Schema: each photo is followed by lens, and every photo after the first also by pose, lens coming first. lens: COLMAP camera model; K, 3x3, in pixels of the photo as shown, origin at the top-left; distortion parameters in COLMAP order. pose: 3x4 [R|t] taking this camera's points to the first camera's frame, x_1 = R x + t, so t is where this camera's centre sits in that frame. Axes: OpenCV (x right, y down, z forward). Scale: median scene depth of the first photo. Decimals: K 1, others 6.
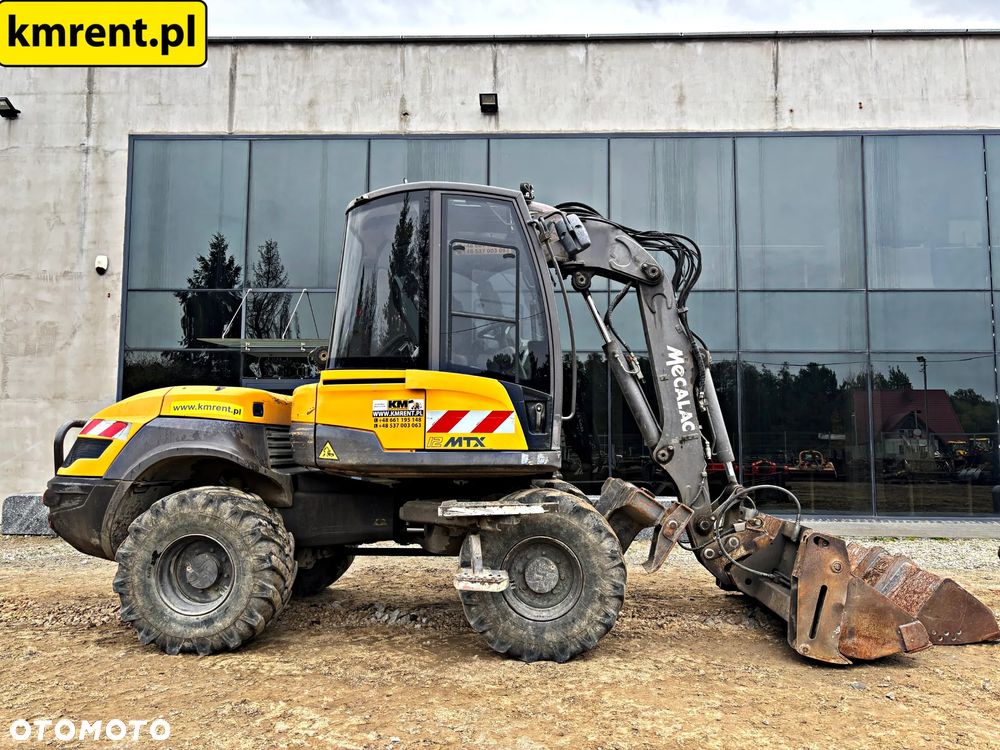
lens RADIAL K [[755.0, 0, 504.3], [0, 755.0, 377.2], [0, 0, 1]] dist [0.049142, -0.054582]
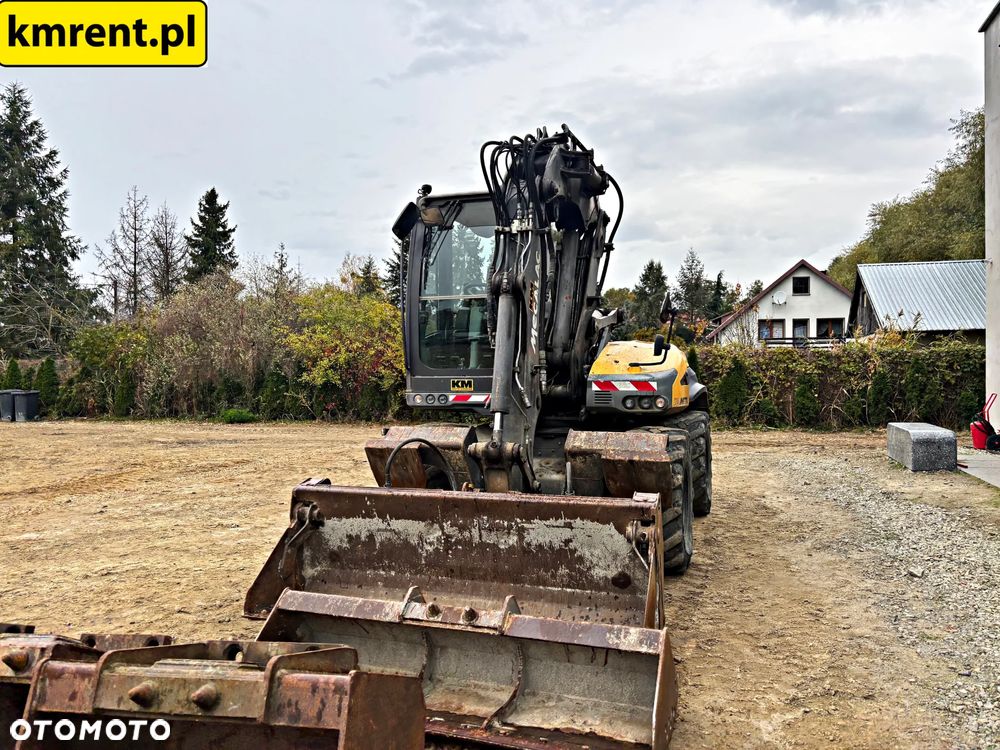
lens RADIAL K [[755.5, 0, 494.6], [0, 755.5, 374.8], [0, 0, 1]] dist [0.041778, -0.043493]
pose [[-0.282449, -0.000142, -0.959282, 1.045490], [0.089407, 0.995643, -0.026472, 0.092177], [0.955107, -0.093243, -0.281206, 1.222135]]
